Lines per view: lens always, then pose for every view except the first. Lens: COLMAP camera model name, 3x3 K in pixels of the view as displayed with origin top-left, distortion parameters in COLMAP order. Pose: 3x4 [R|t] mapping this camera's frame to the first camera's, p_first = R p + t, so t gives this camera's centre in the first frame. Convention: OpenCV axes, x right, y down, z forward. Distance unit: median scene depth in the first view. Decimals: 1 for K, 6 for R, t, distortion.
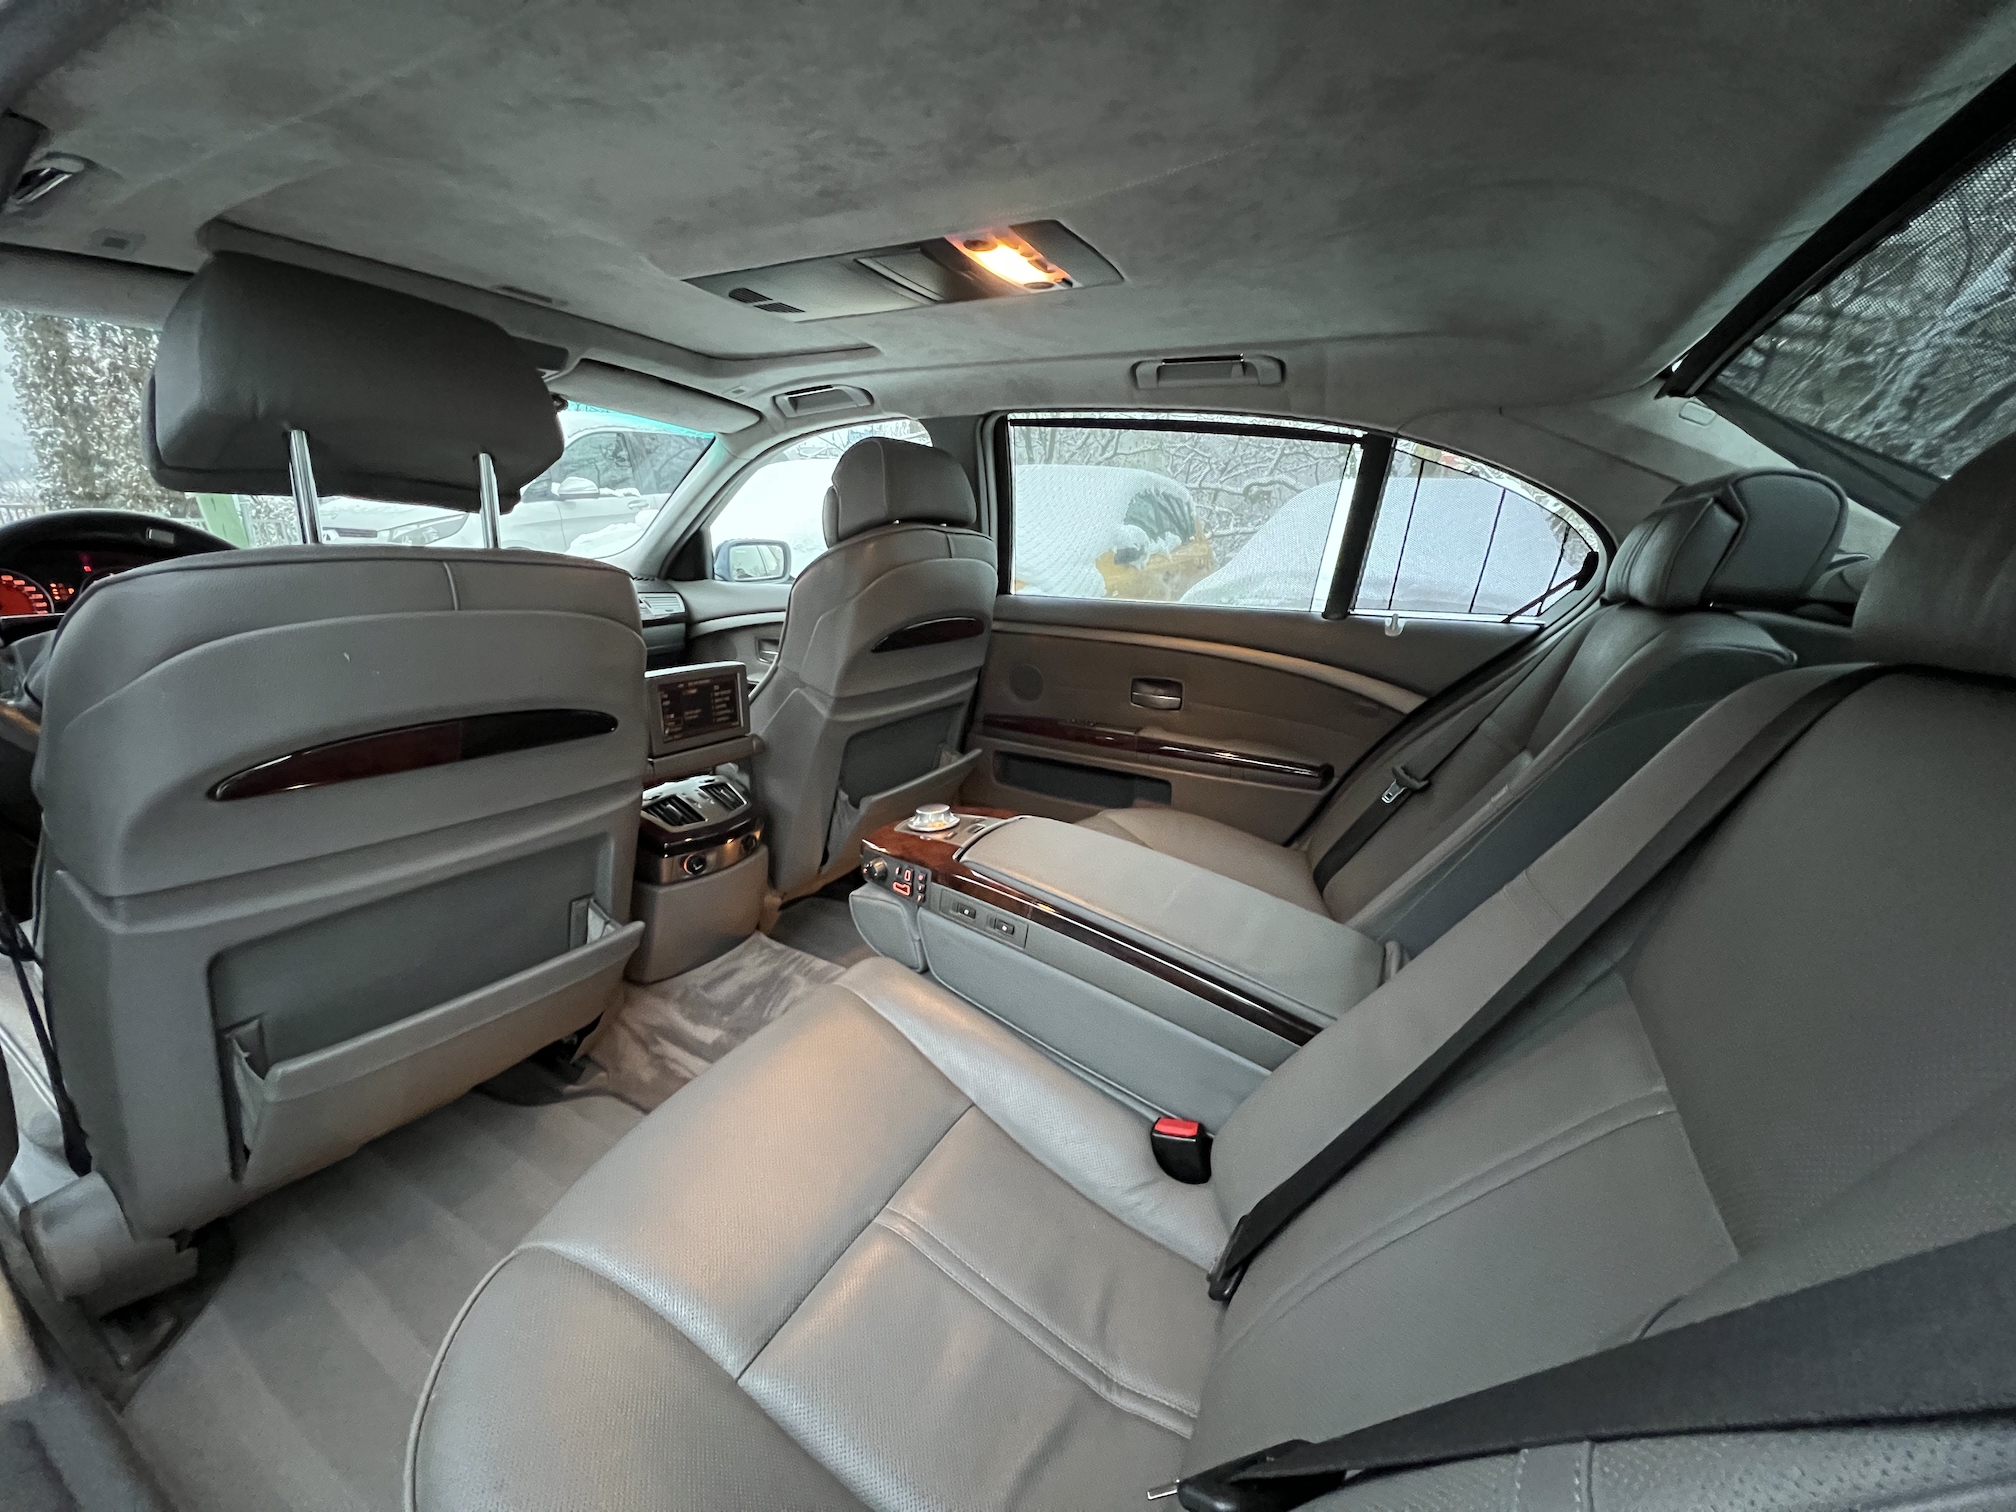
lens RADIAL K [[802.0, 0, 1013.9], [0, 802.0, 735.2], [0, 0, 1]] dist [0.003308, 0.000724]
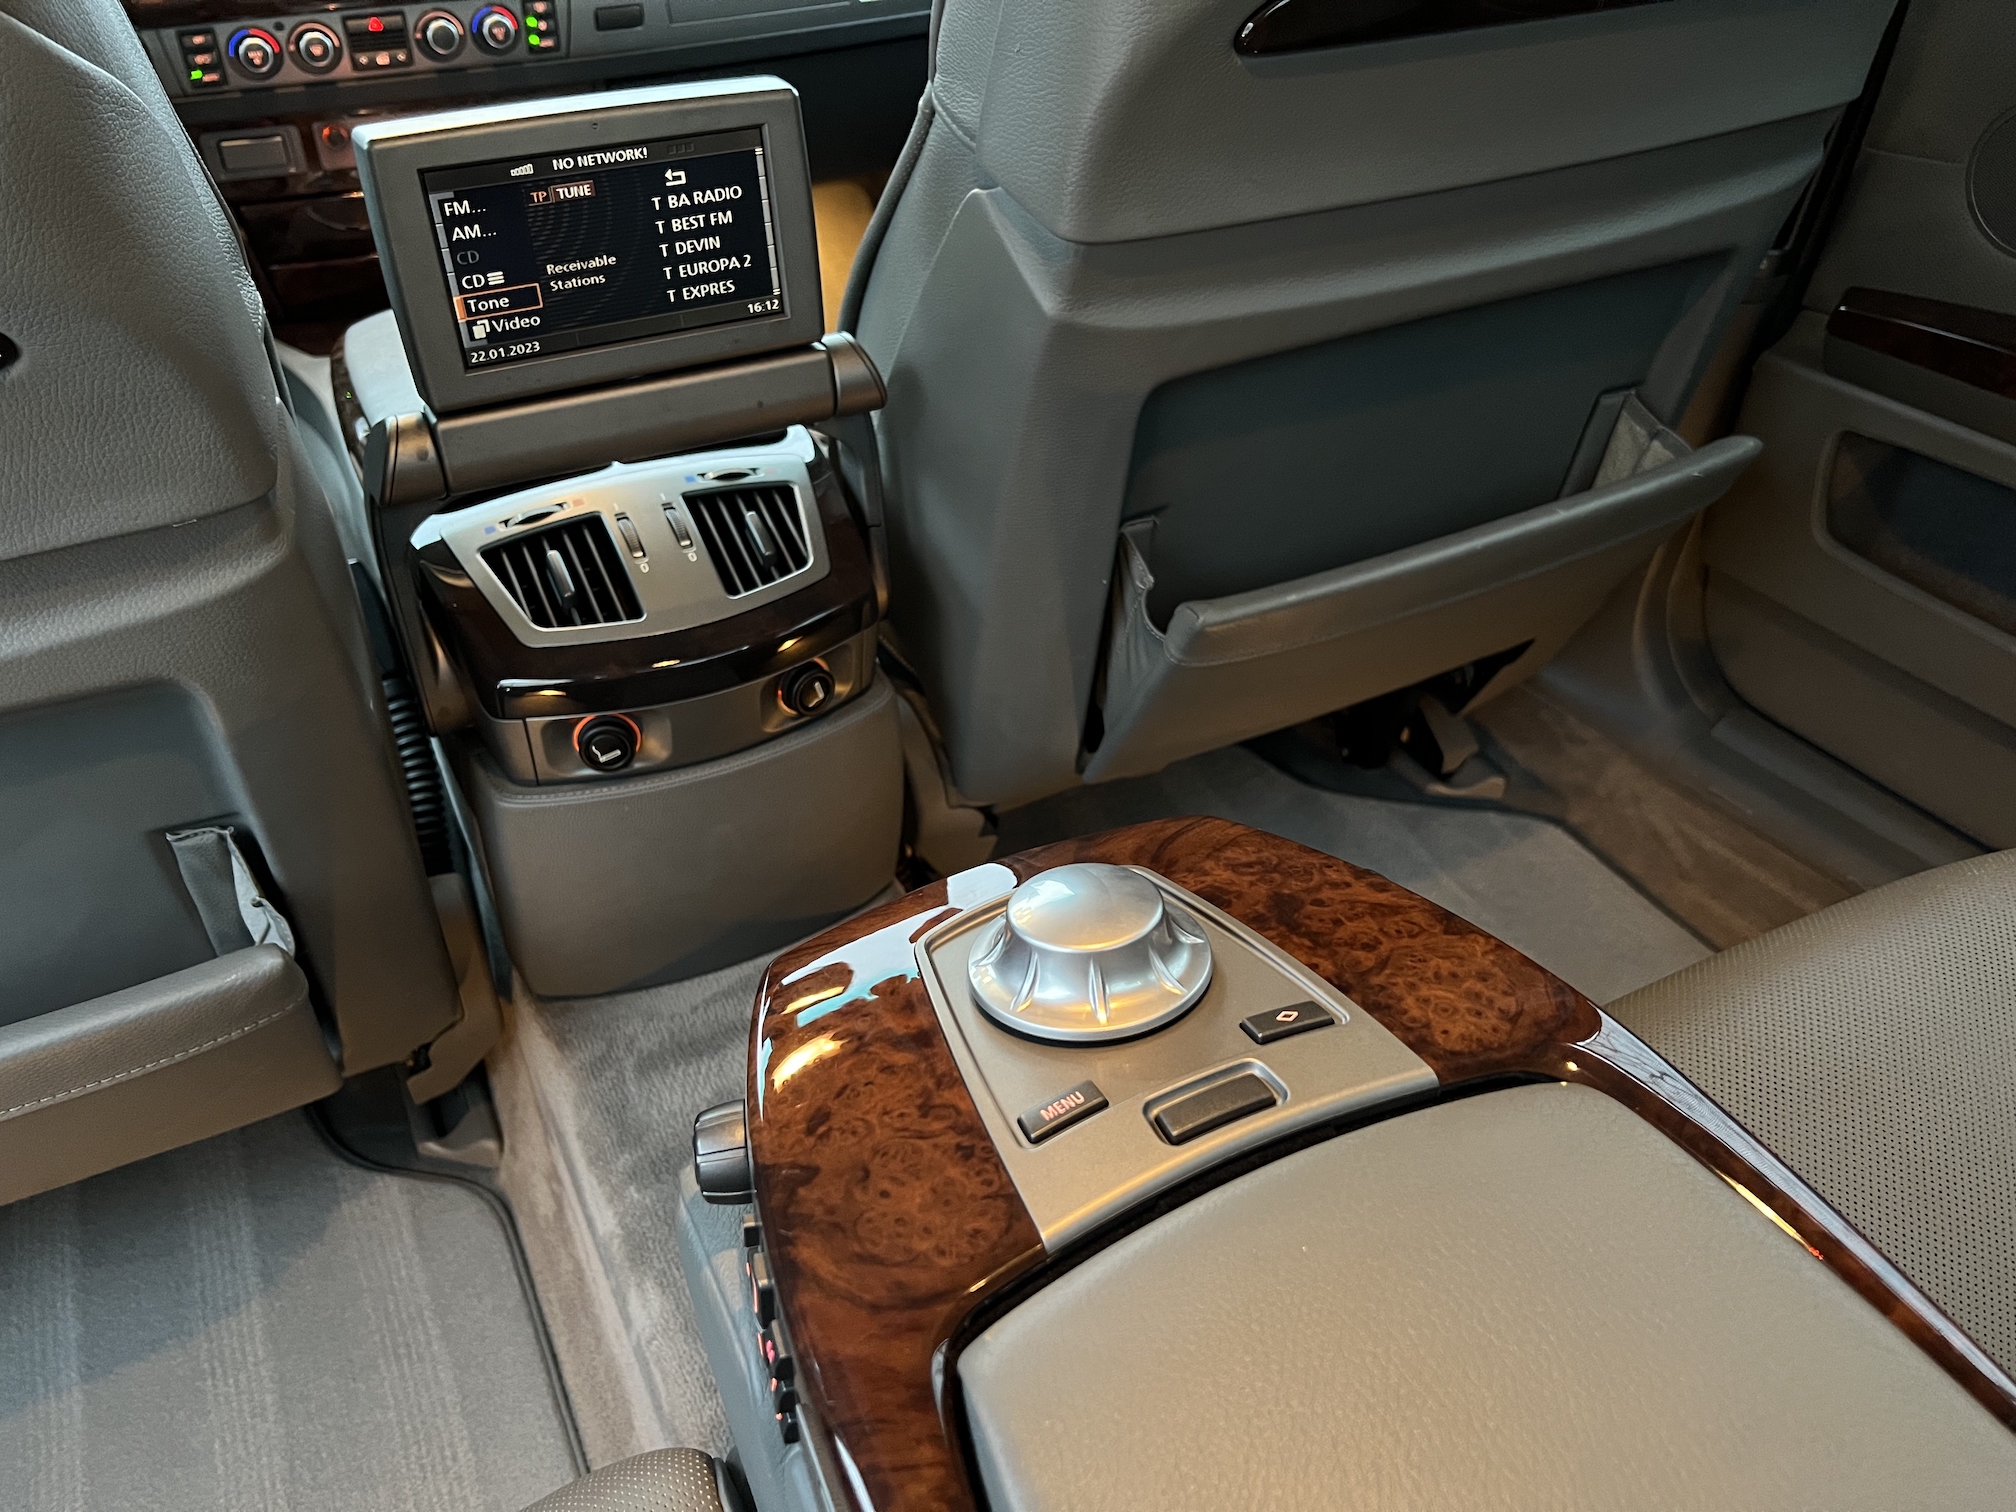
lens RADIAL K [[1546.4, 0, 1006.2], [0, 1546.4, 763.2], [0, 0, 1]] dist [0.043231, -0.003171]
pose [[0.813720, 0.266899, -0.516357, 0.068578], [-0.070809, 0.927246, 0.367697, -0.073574], [0.576928, -0.262640, 0.773418, 0.540432]]
